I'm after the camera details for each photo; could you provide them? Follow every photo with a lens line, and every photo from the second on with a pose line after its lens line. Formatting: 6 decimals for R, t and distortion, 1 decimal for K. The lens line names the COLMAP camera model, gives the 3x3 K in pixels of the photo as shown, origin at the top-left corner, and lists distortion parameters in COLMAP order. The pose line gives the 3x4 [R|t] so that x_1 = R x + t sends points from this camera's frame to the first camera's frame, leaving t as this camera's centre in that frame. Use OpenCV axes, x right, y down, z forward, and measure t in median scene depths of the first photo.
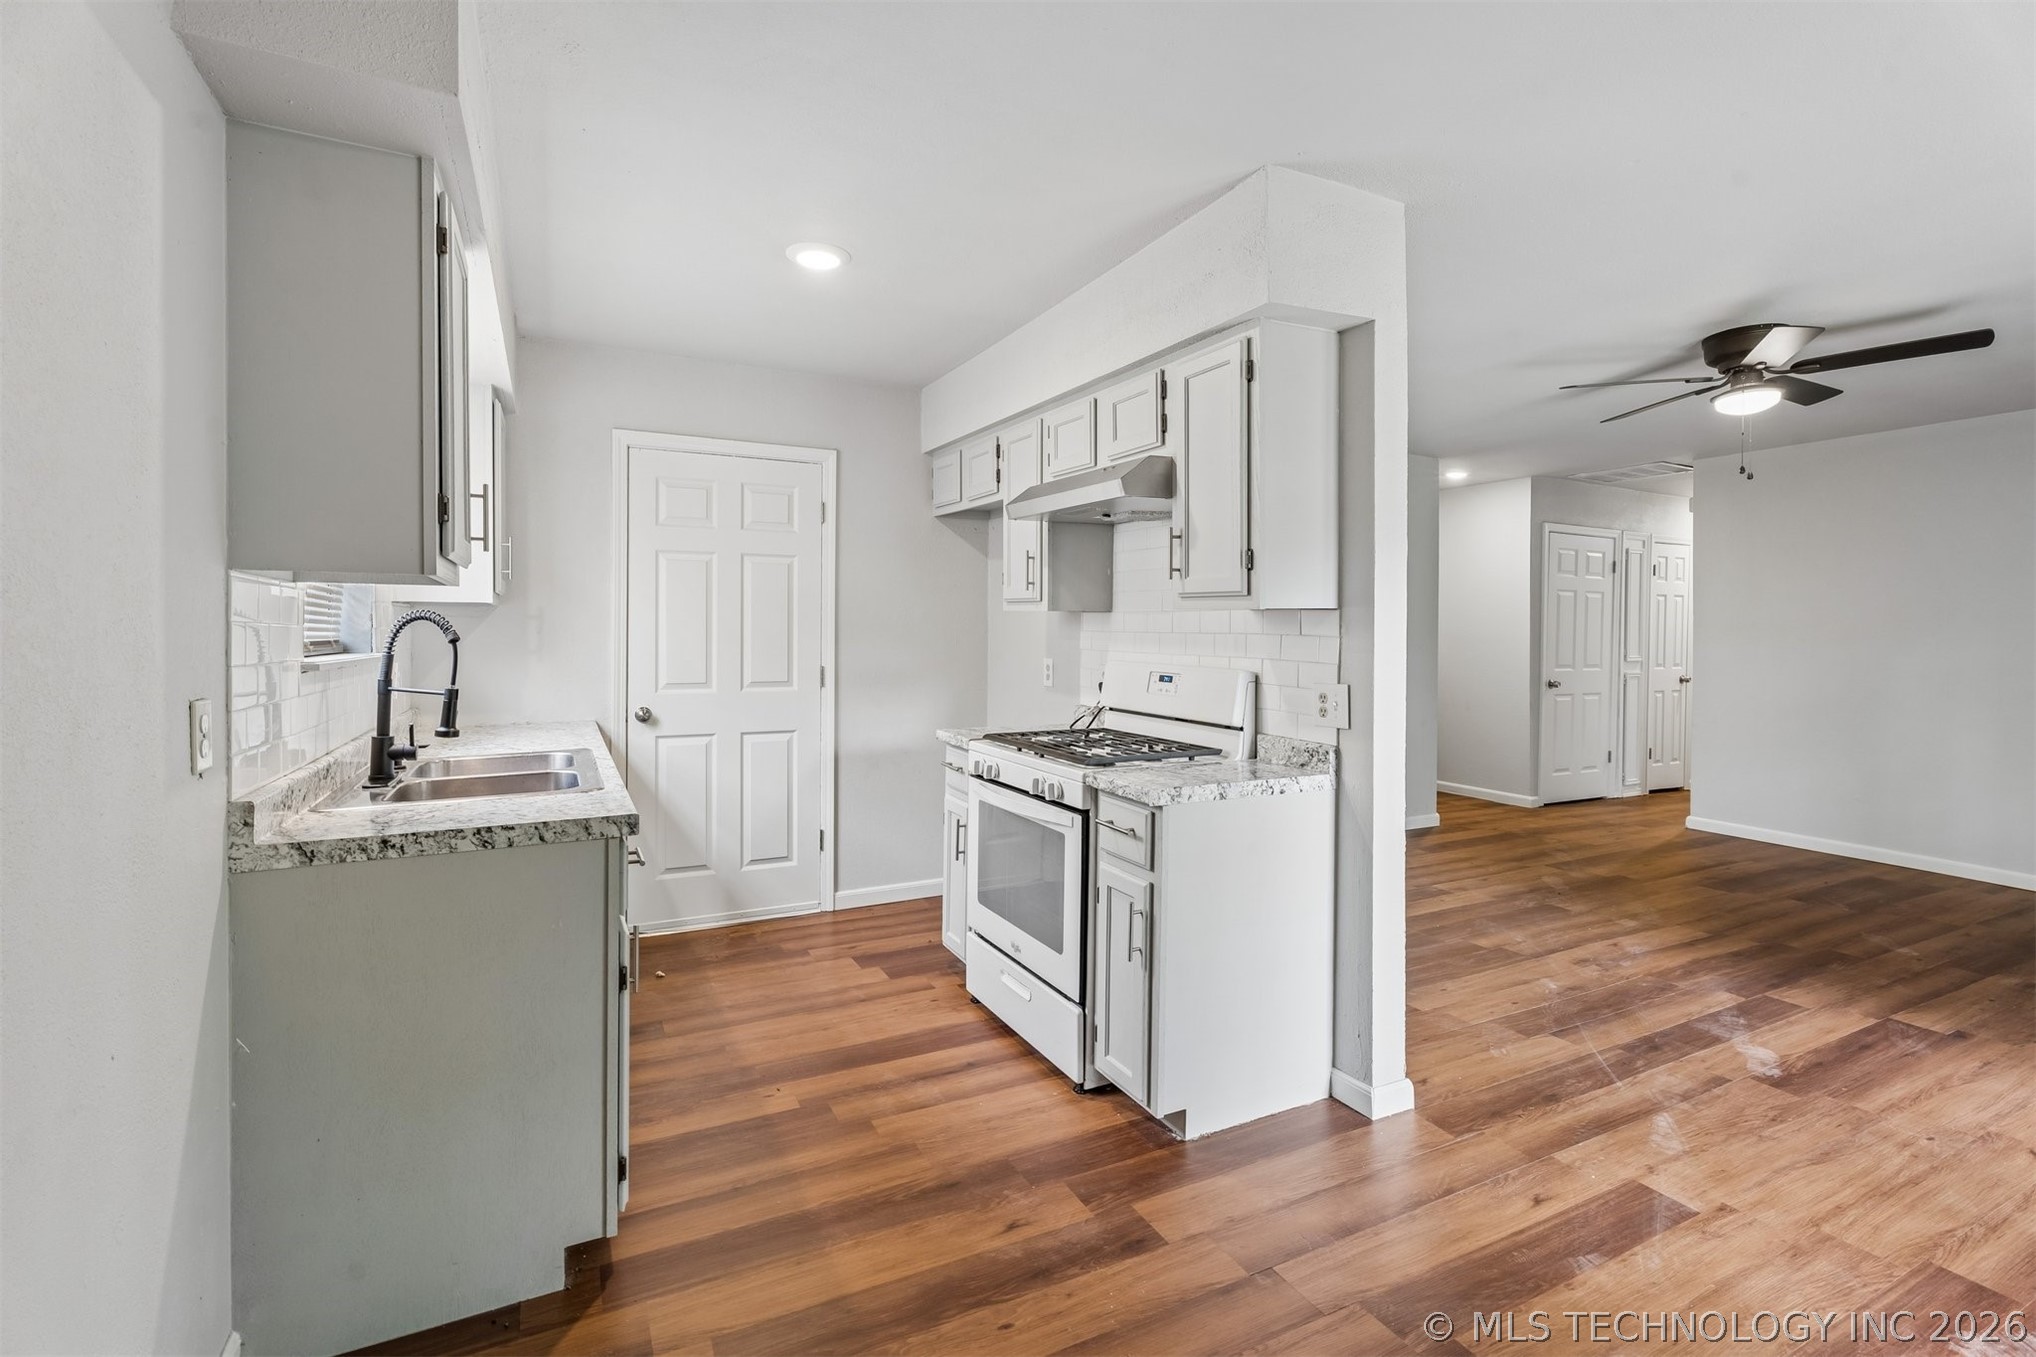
lens RADIAL K [[908.1, 0, 1020.1], [0, 908.1, 628.9], [0, 0, 1]] dist [-0.001147, 0.000052]
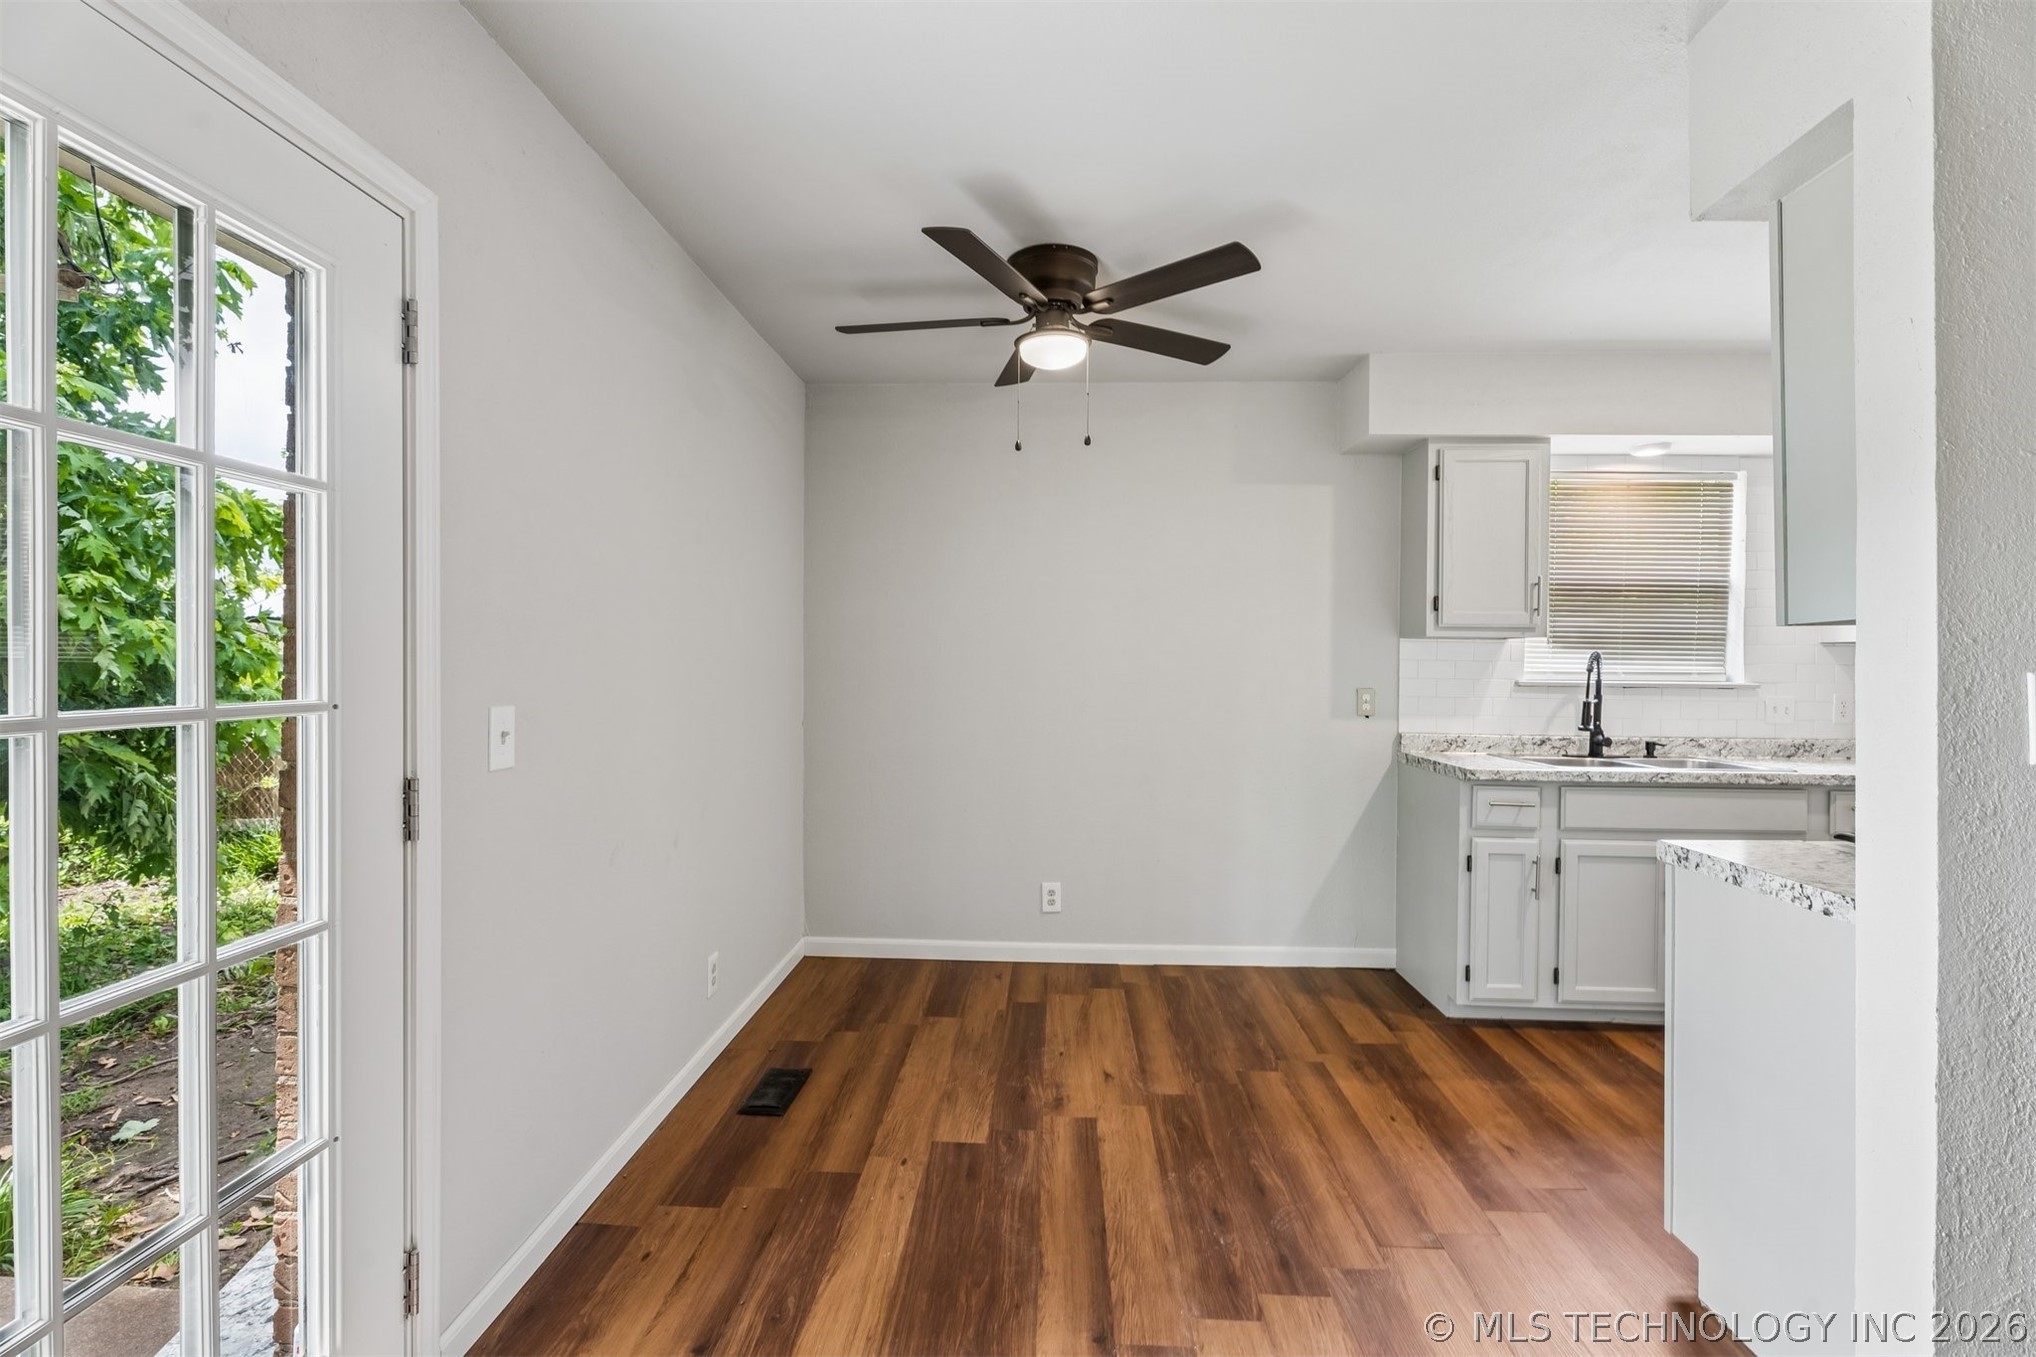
lens RADIAL K [[908.2, 0, 1021.2], [0, 908.2, 669.4], [0, 0, 1]] dist [-0.001581, -0.000215]
pose [[-0.485964, -0.003193, -0.873973, 0.953674], [-0.006746, 0.999977, 0.000098, 0.013686], [0.873953, 0.005944, -0.485975, 0.705219]]
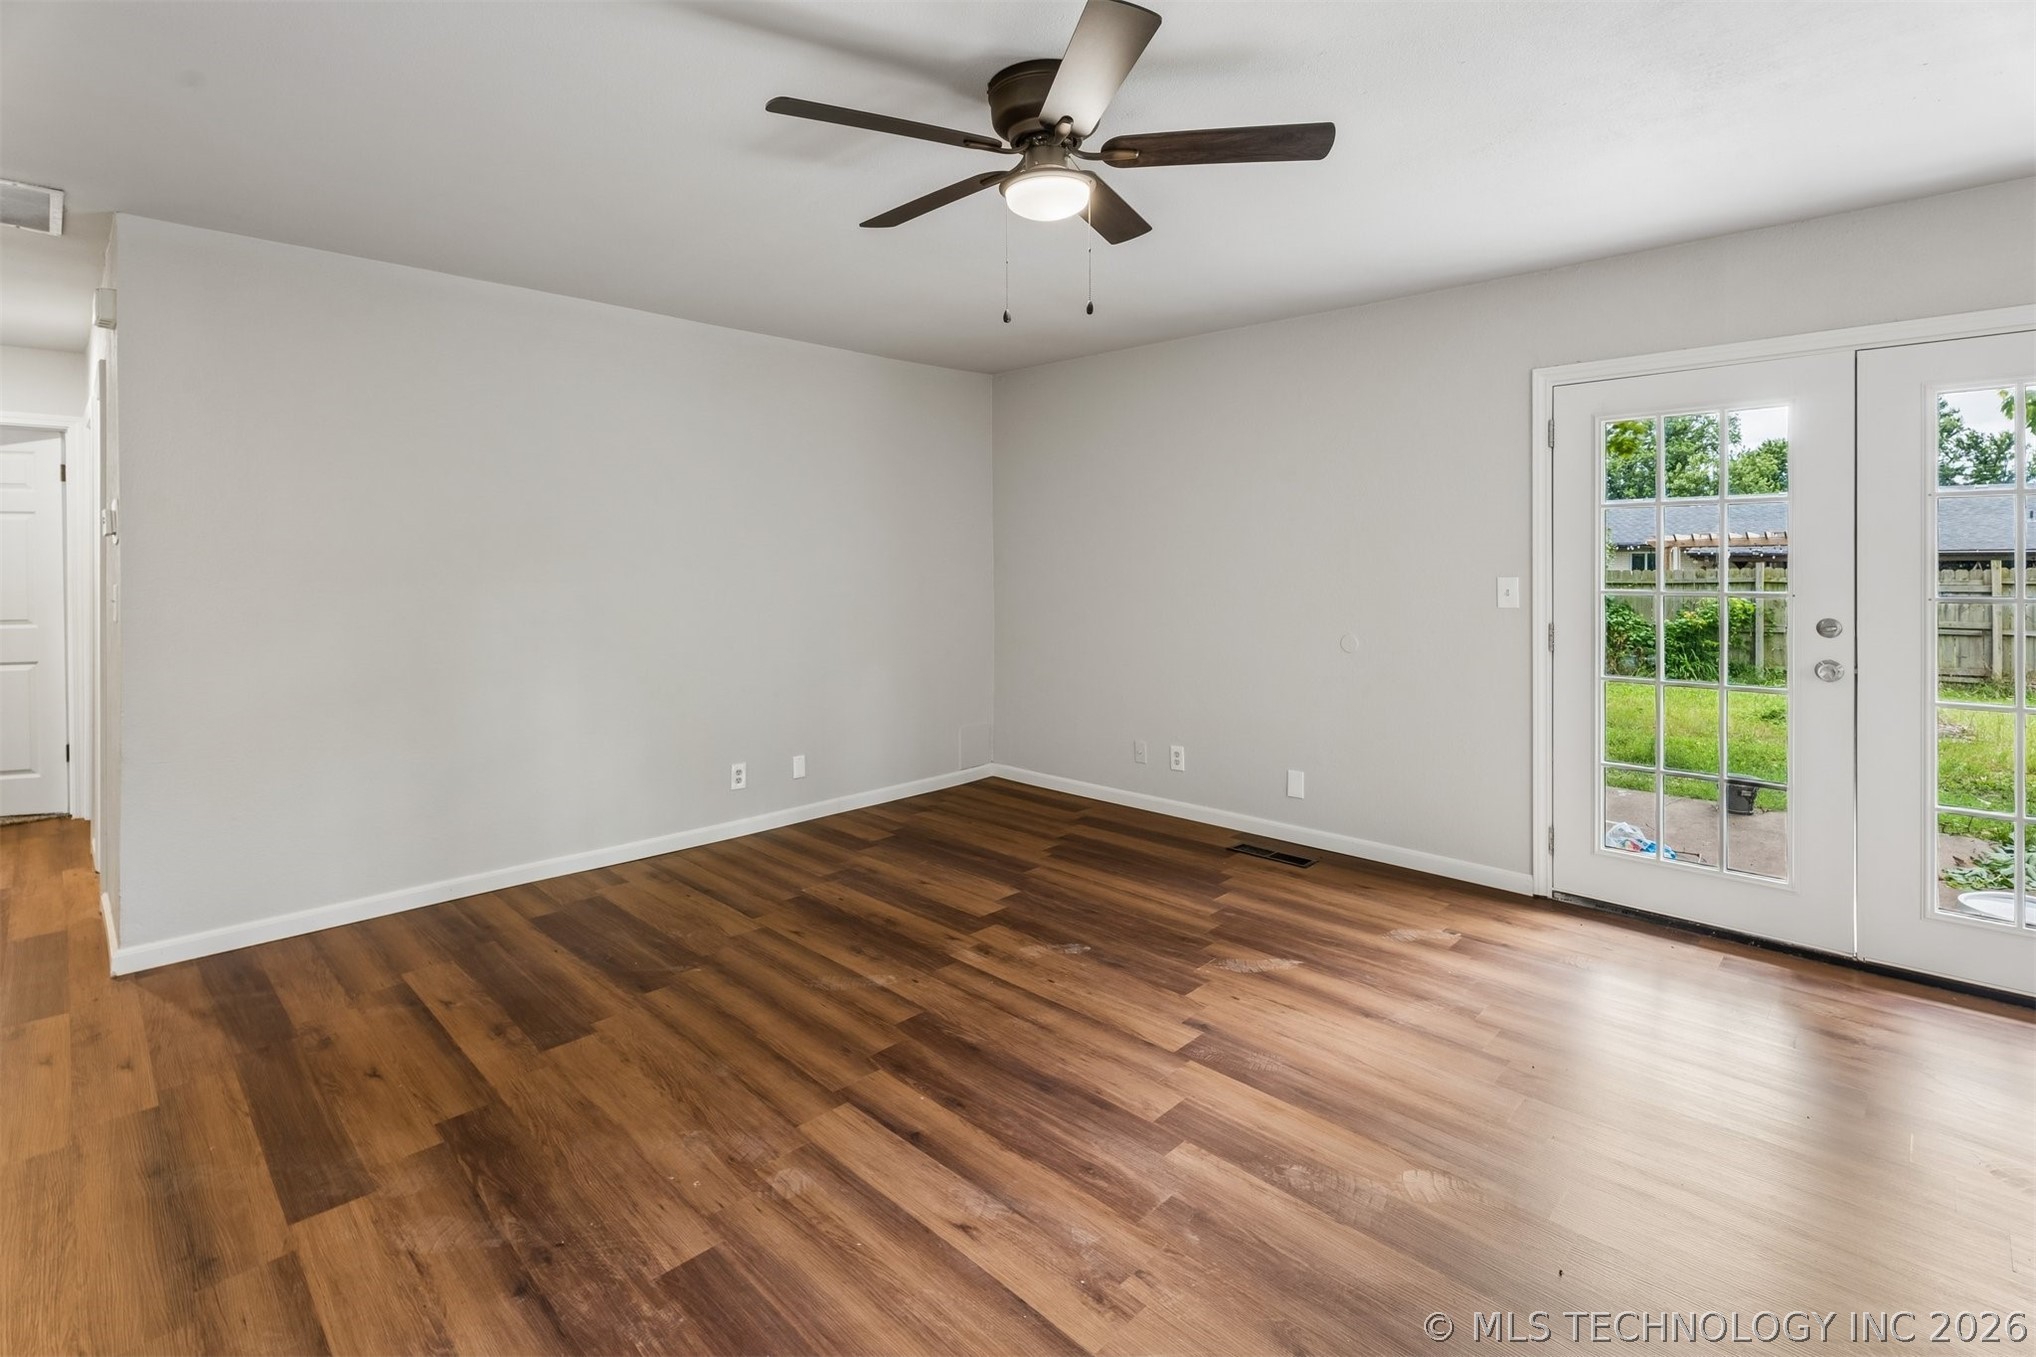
lens RADIAL K [[938.4, 0, 1016.4], [0, 938.4, 570.7], [0, 0, 1]] dist [-0.001148, -0.000352]
pose [[-0.319853, -0.012361, 0.947386, 0.243854], [-0.001962, 0.999921, 0.012385, -0.006462], [-0.947465, 0.002103, -0.319852, 1.515632]]
